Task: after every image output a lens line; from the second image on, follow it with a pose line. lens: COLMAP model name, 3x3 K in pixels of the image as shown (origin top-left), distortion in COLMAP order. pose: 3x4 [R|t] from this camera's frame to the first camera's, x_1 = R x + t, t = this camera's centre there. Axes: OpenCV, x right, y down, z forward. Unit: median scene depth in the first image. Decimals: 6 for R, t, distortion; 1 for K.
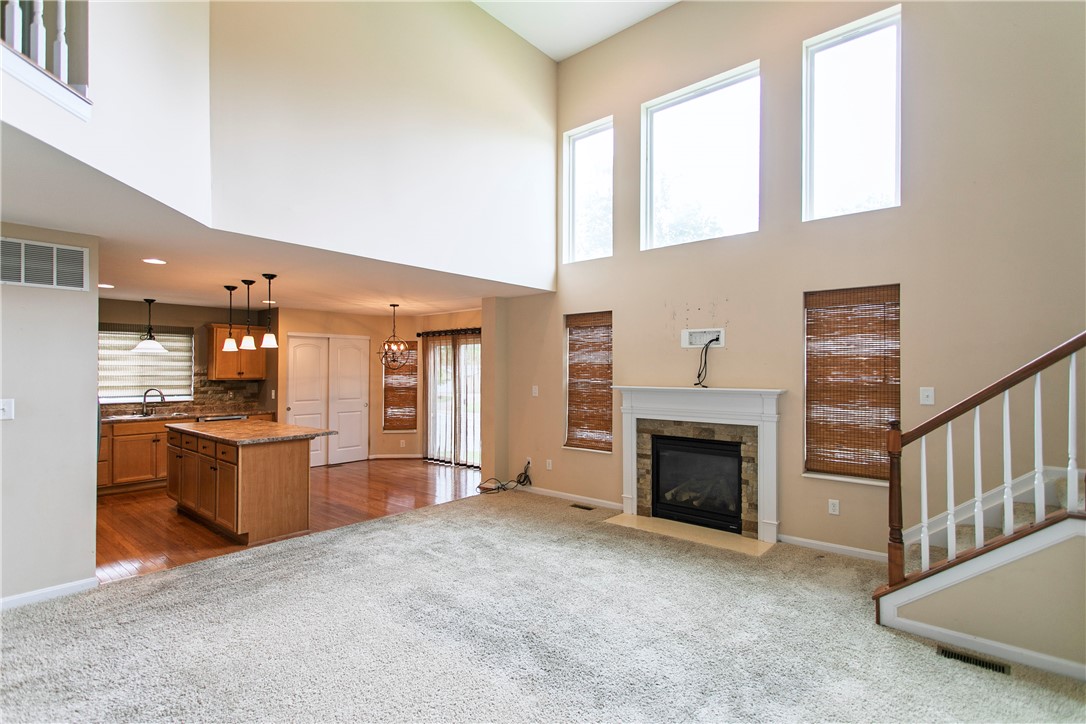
lens RADIAL K [[541.4, 0, 542.1], [0, 541.4, 370.1], [0, 0, 1]] dist [0.013322, -0.001142]
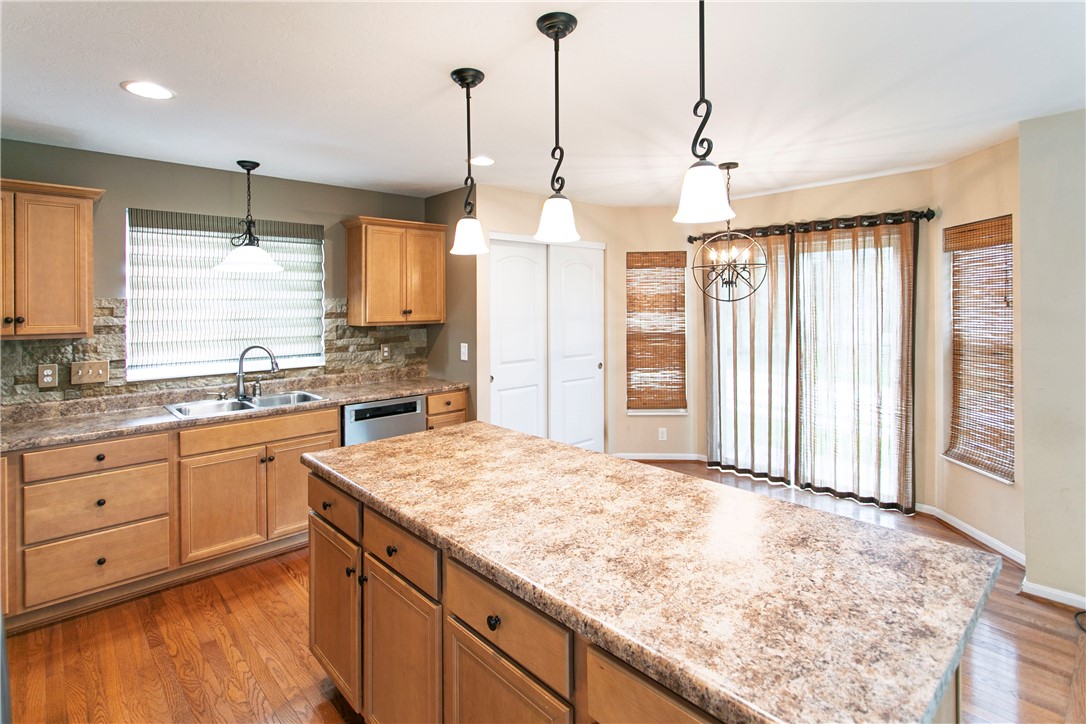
lens RADIAL K [[541.4, 0, 538.0], [0, 541.4, 307.2], [0, 0, 1]] dist [0.013322, -0.001142]
pose [[0.994224, -0.009279, -0.106925, -0.490042], [0.010076, 0.999925, 0.006912, -0.001613], [0.106853, -0.007949, 0.994243, 0.647003]]
